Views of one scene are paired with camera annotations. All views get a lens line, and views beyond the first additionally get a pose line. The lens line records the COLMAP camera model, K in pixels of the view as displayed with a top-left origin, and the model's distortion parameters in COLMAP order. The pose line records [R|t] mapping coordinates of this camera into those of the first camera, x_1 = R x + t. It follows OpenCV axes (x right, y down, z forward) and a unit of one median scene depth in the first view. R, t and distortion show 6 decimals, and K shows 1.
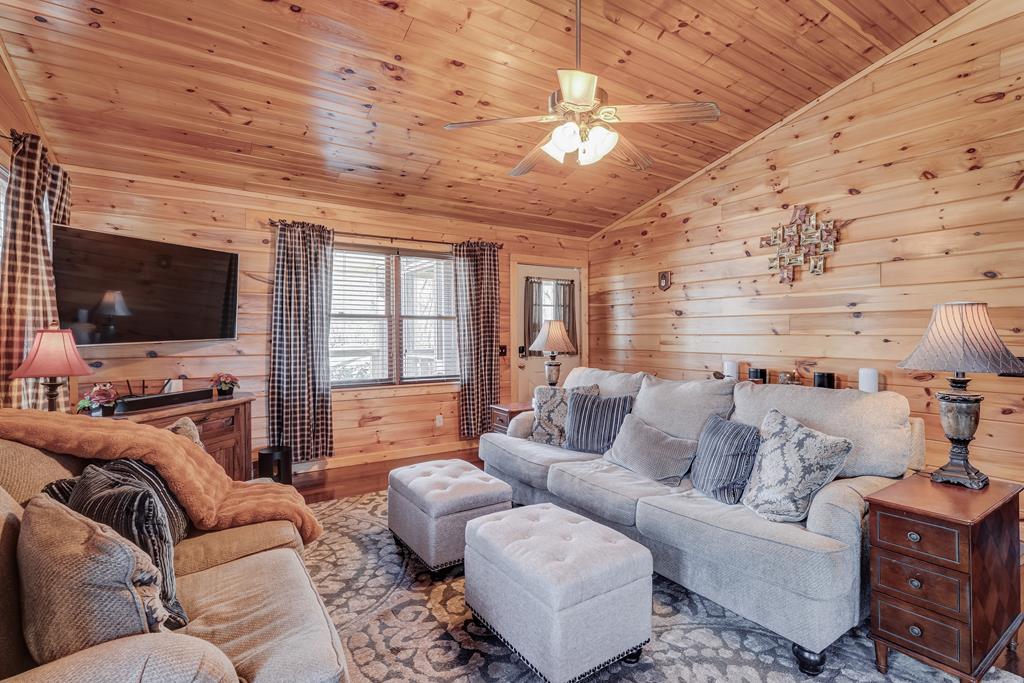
lens RADIAL K [[484.1, 0, 513.6], [0, 484.1, 317.6], [0, 0, 1]] dist [0.000992, 0.000167]
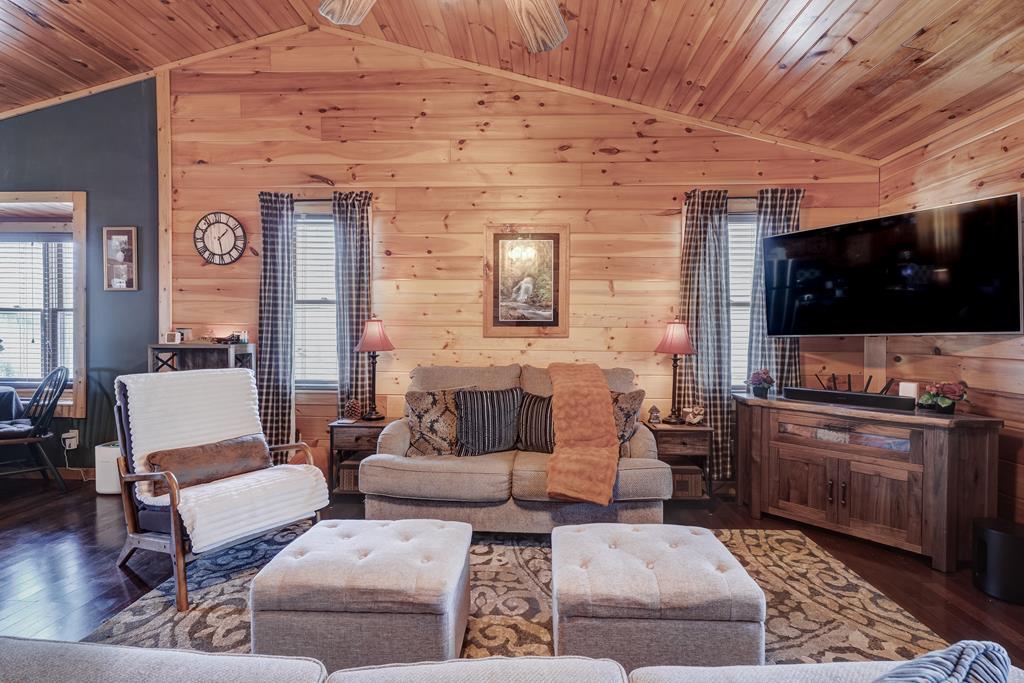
lens RADIAL K [[465.2, 0, 515.6], [0, 465.2, 339.7], [0, 0, 1]] dist [0.002658, 0.000224]
pose [[-0.574400, 0.001946, -0.818572, 0.383023], [0.006971, 0.999973, -0.002515, 0.050550], [0.818545, -0.007151, -0.574398, 1.053475]]
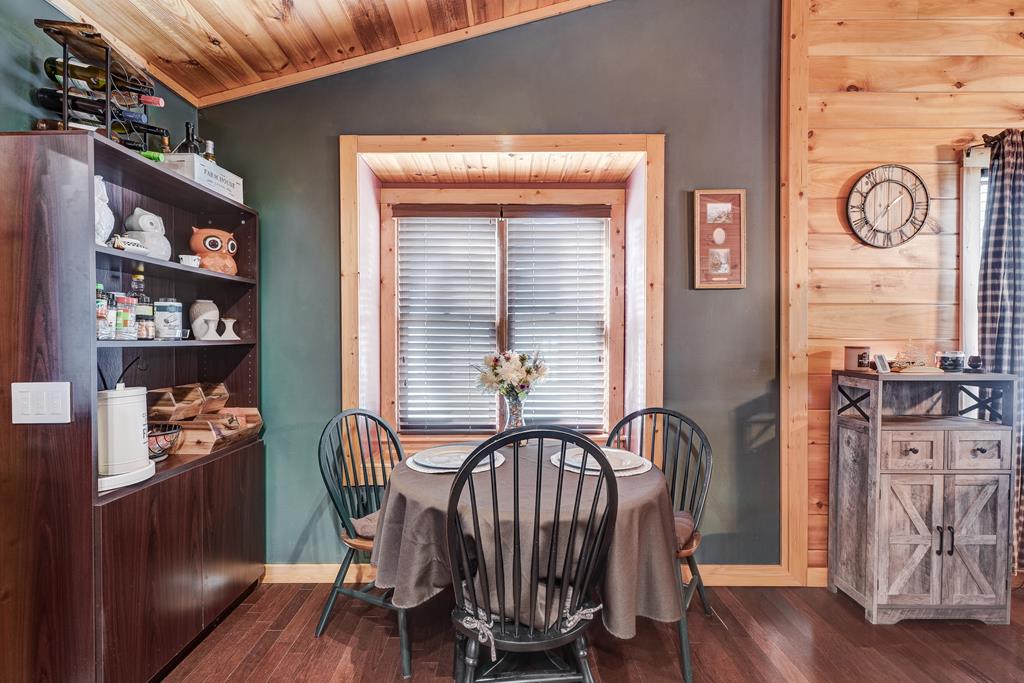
lens RADIAL K [[469.6, 0, 498.5], [0, 469.6, 341.6], [0, 0, 1]] dist [0.008354, -0.000183]
pose [[-0.546246, 0.001608, -0.837623, 0.827263], [0.014667, 0.999863, -0.007645, 0.003996], [0.837497, -0.016461, -0.546195, -0.315661]]
